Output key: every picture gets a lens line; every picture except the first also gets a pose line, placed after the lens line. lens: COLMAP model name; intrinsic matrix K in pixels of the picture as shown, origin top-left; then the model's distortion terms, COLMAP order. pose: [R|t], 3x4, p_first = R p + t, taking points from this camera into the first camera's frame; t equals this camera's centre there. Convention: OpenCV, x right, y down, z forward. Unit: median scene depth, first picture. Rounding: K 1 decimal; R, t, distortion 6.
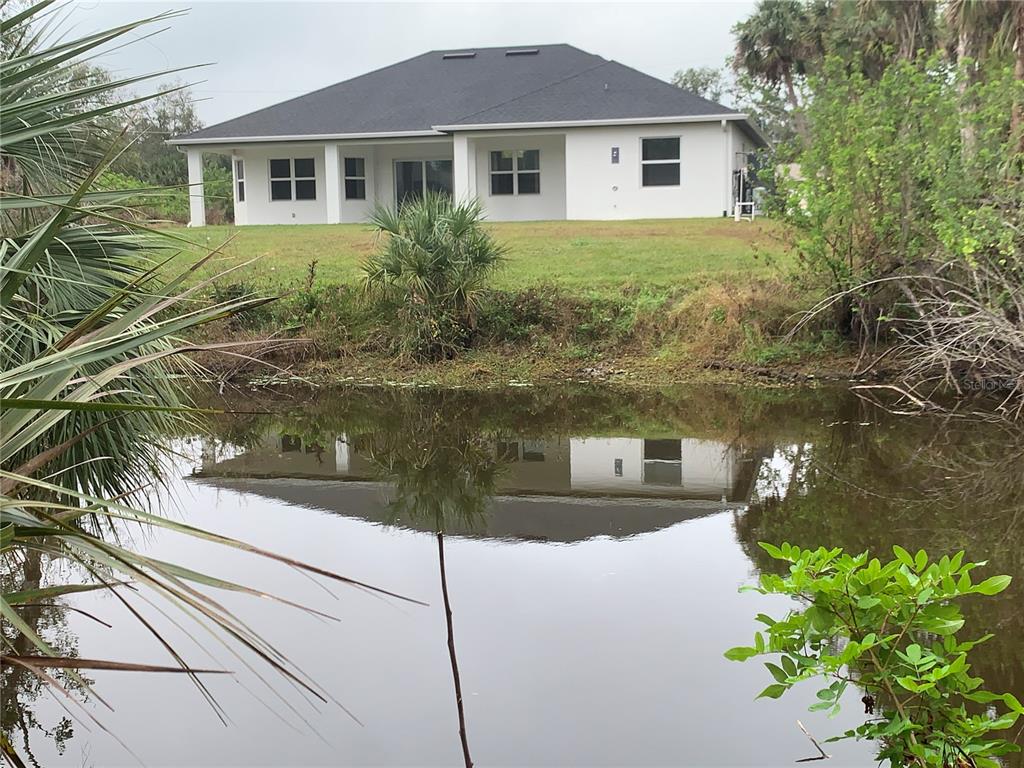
lens RADIAL K [[1374.4, 0, 512.0], [0, 1374.4, 384.0], [0, 0, 1]] dist [0.003200, -0.032409]
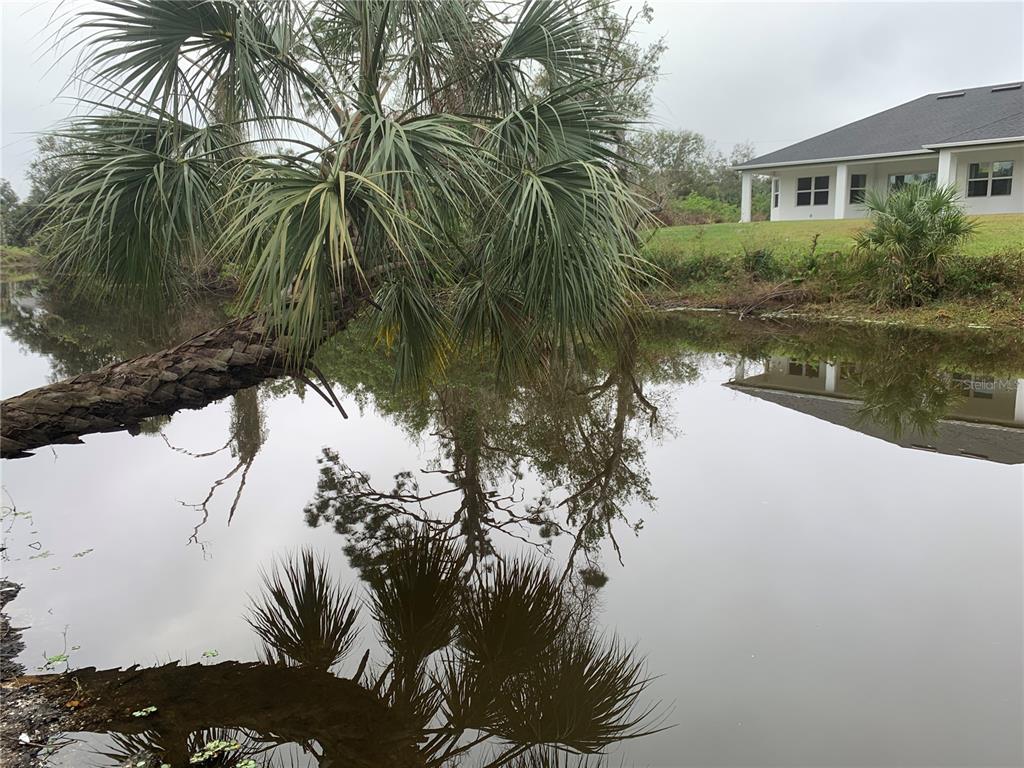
lens RADIAL K [[761.0, 0, 508.4], [0, 761.0, 359.8], [0, 0, 1]] dist [0.005705, 0.008355]
pose [[0.852604, 0.089846, -0.514776, 0.001611], [-0.080436, 0.995932, 0.040602, 0.033179], [0.516330, 0.006790, 0.856363, 0.154327]]
